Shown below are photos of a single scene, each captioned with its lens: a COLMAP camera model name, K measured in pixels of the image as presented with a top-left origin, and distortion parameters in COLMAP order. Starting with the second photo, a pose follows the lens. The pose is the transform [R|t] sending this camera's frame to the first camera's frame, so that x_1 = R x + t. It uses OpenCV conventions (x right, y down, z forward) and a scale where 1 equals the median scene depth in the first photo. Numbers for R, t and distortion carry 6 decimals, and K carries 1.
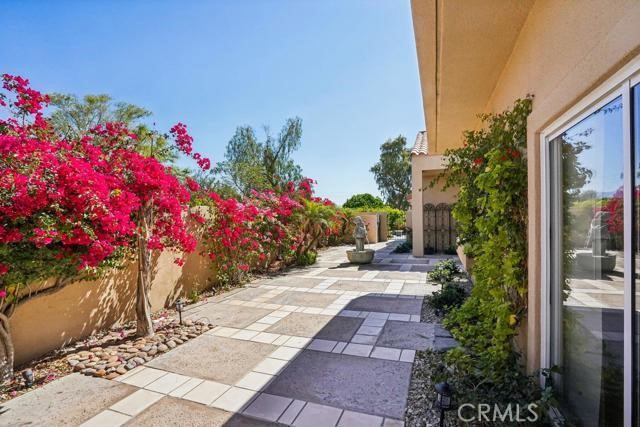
lens RADIAL K [[298.6, 0, 320.7], [0, 298.6, 220.7], [0, 0, 1]] dist [-0.063161, 0.021384]
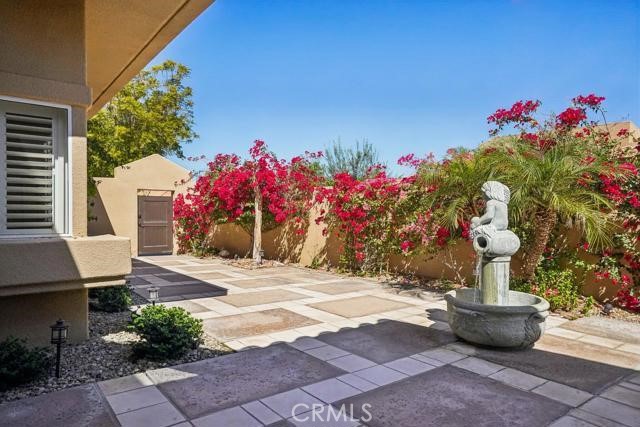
lens RADIAL K [[421.2, 0, 320.0], [0, 421.2, 213.5], [0, 0, 1]] dist [0.007347, 0.003311]
pose [[-0.519211, 0.014460, -0.854524, 1.570999], [-0.004953, 0.999789, 0.019927, 0.023006], [0.854632, 0.014578, -0.519030, 2.824858]]
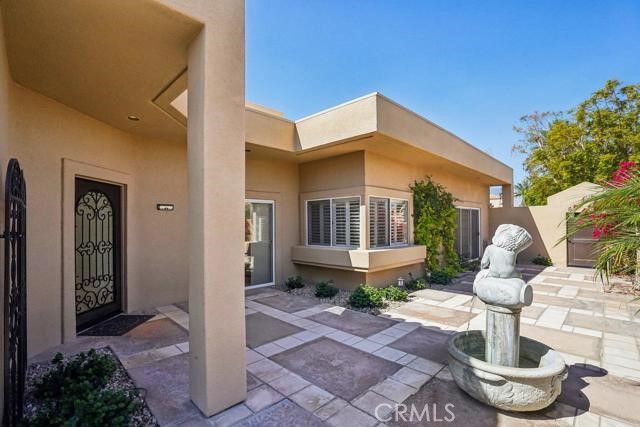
lens RADIAL K [[298.6, 0, 320.7], [0, 298.6, 220.7], [0, 0, 1]] dist [-0.063161, 0.021384]
pose [[-0.913931, 0.029121, 0.404823, 0.513422], [0.027249, 0.999575, -0.010387, -0.053765], [-0.404953, 0.001538, -0.914336, 3.472014]]
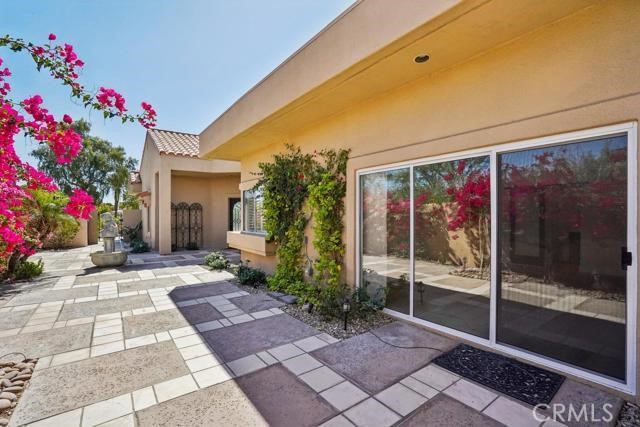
lens RADIAL K [[293.8, 0, 320.0], [0, 293.8, 213.5], [0, 0, 1]] dist [-0.032479, 0.001545]
pose [[0.540216, 0.022666, 0.841221, -0.595842], [0.001567, 0.999608, -0.027939, 0.030778], [-0.841525, 0.016411, 0.539969, 0.056624]]
